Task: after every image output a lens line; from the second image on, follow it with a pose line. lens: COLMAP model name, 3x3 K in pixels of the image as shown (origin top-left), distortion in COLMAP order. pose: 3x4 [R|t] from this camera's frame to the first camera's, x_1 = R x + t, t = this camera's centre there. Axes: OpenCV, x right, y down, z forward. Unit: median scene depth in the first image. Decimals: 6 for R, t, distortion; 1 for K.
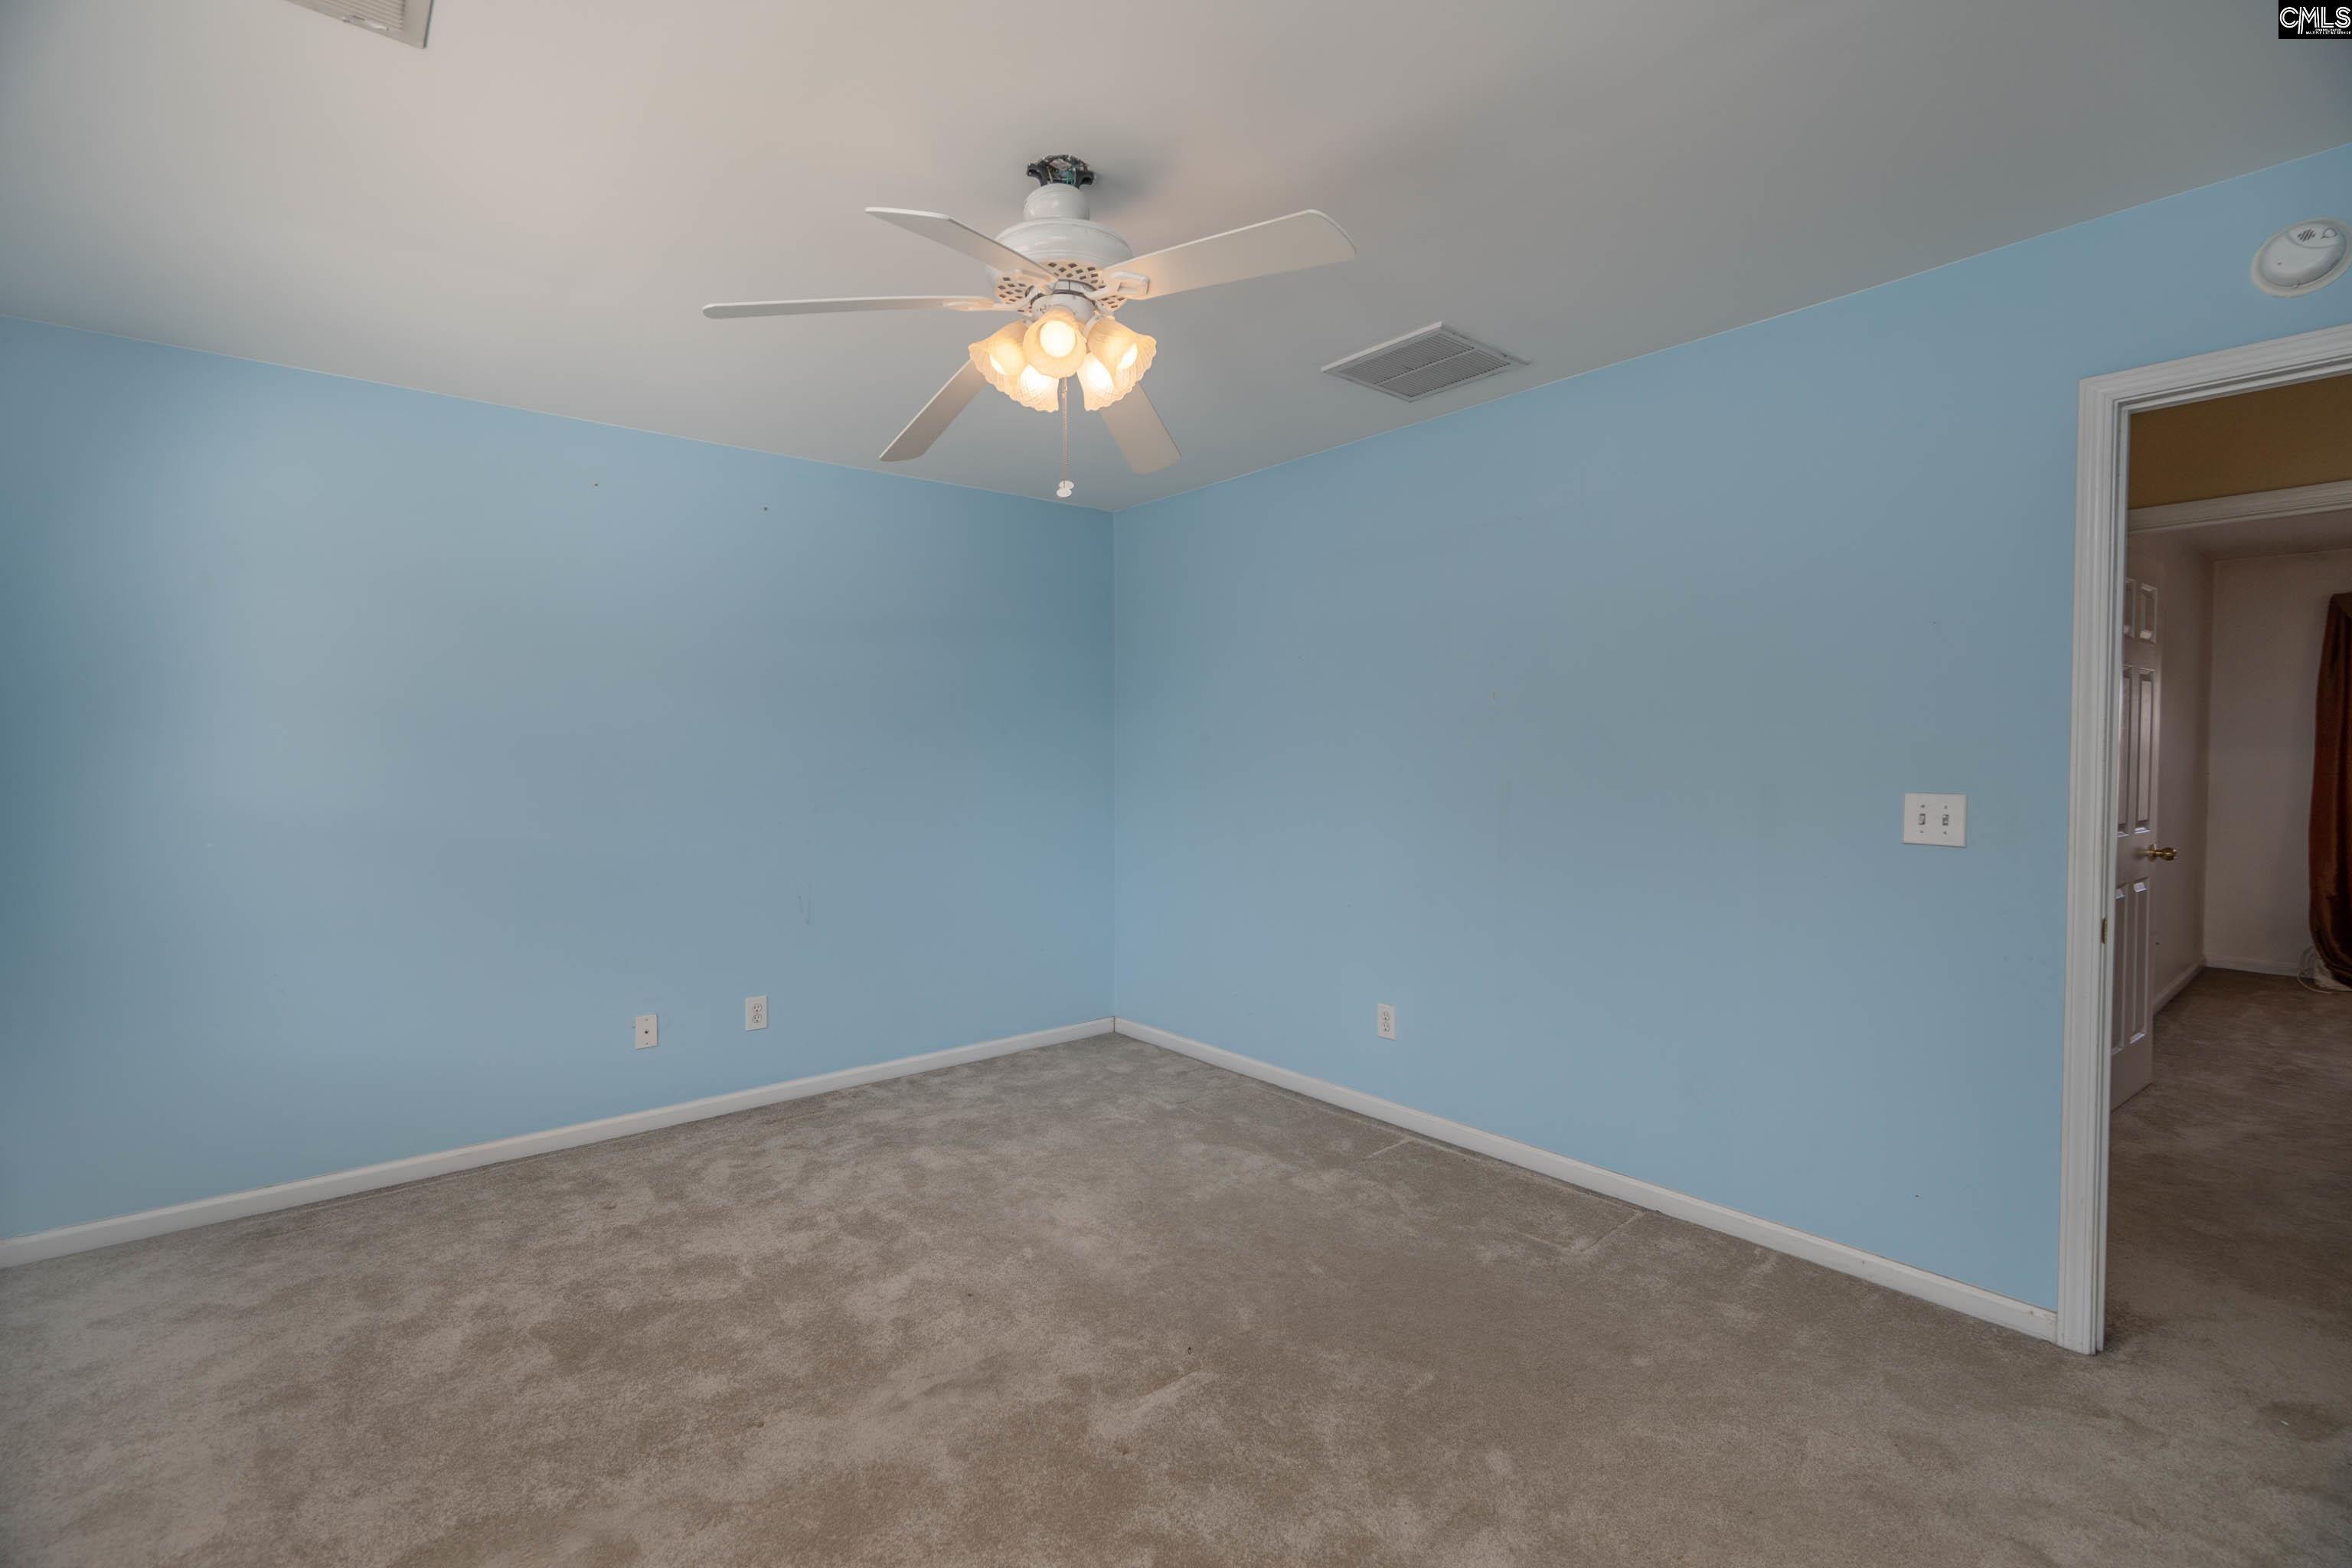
lens RADIAL K [[1049.8, 0, 1156.4], [0, 1049.8, 785.7], [0, 0, 1]] dist [-0.005951, 0.001174]
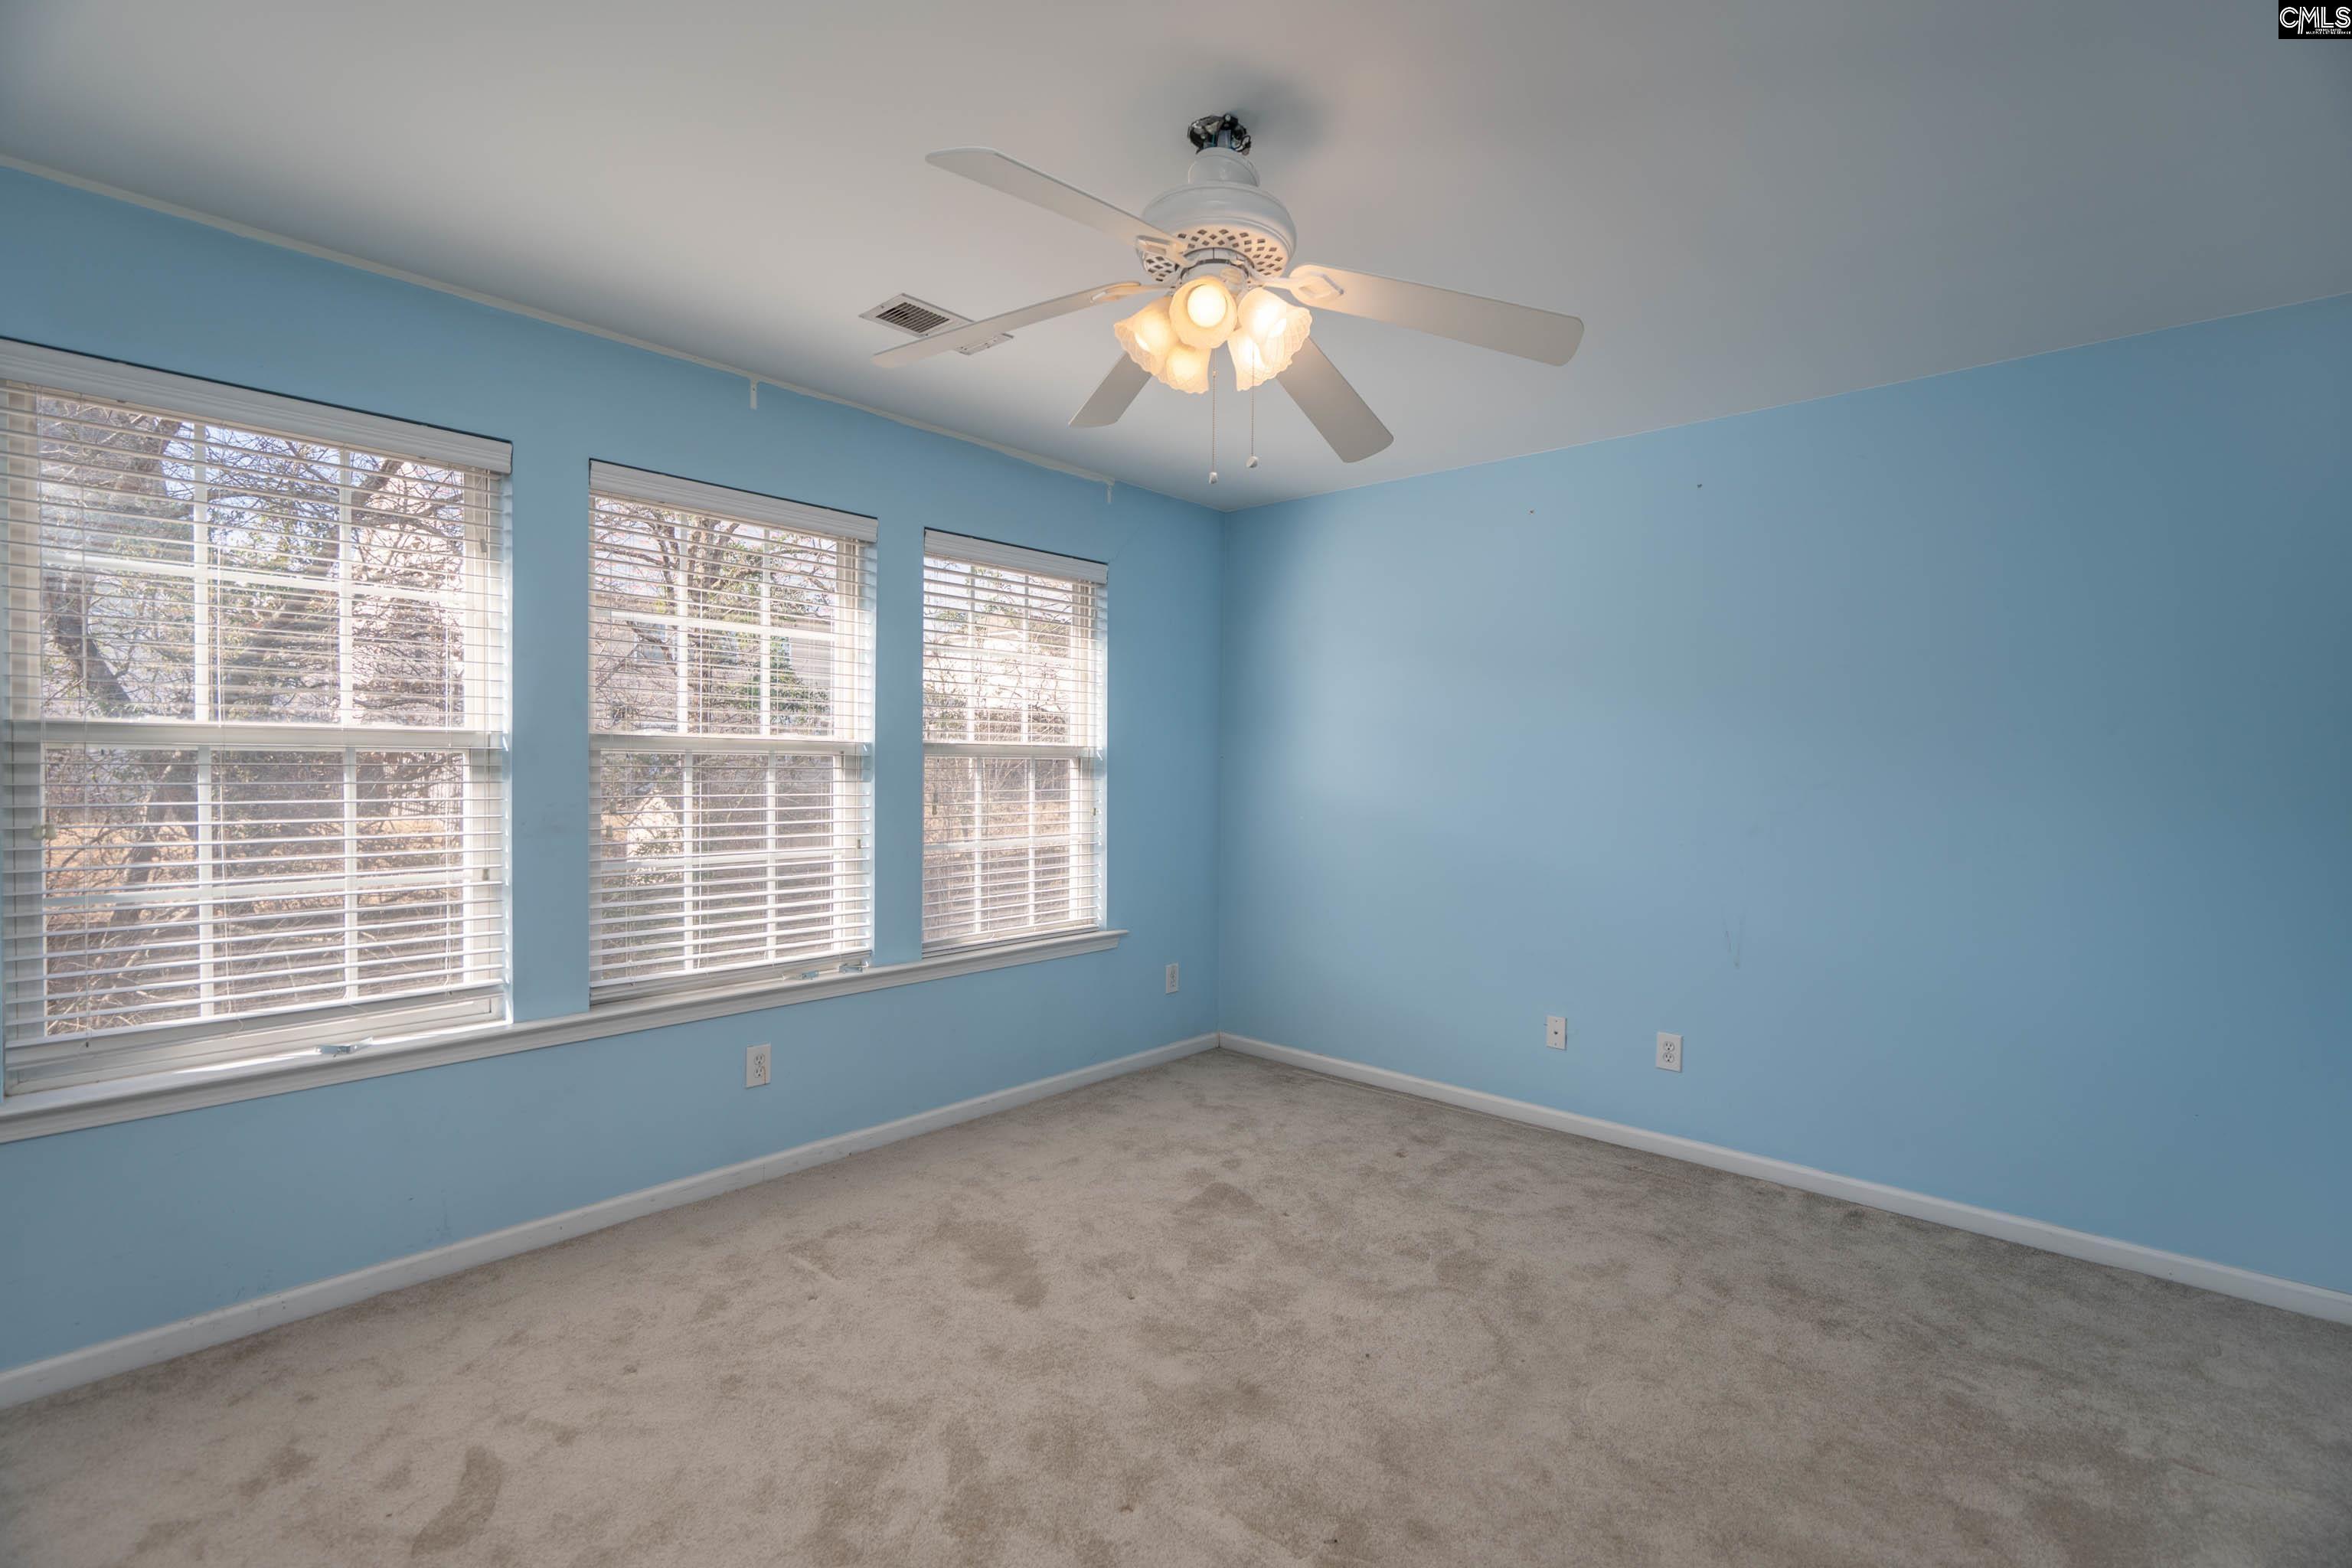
lens RADIAL K [[1049.8, 0, 1156.4], [0, 1049.8, 785.7], [0, 0, 1]] dist [-0.005951, 0.001174]
pose [[0.151657, 0.032802, -0.987889, 0.515261], [-0.044307, 0.998670, 0.026358, -0.017284], [0.987440, 0.039773, 0.152909, 0.504470]]
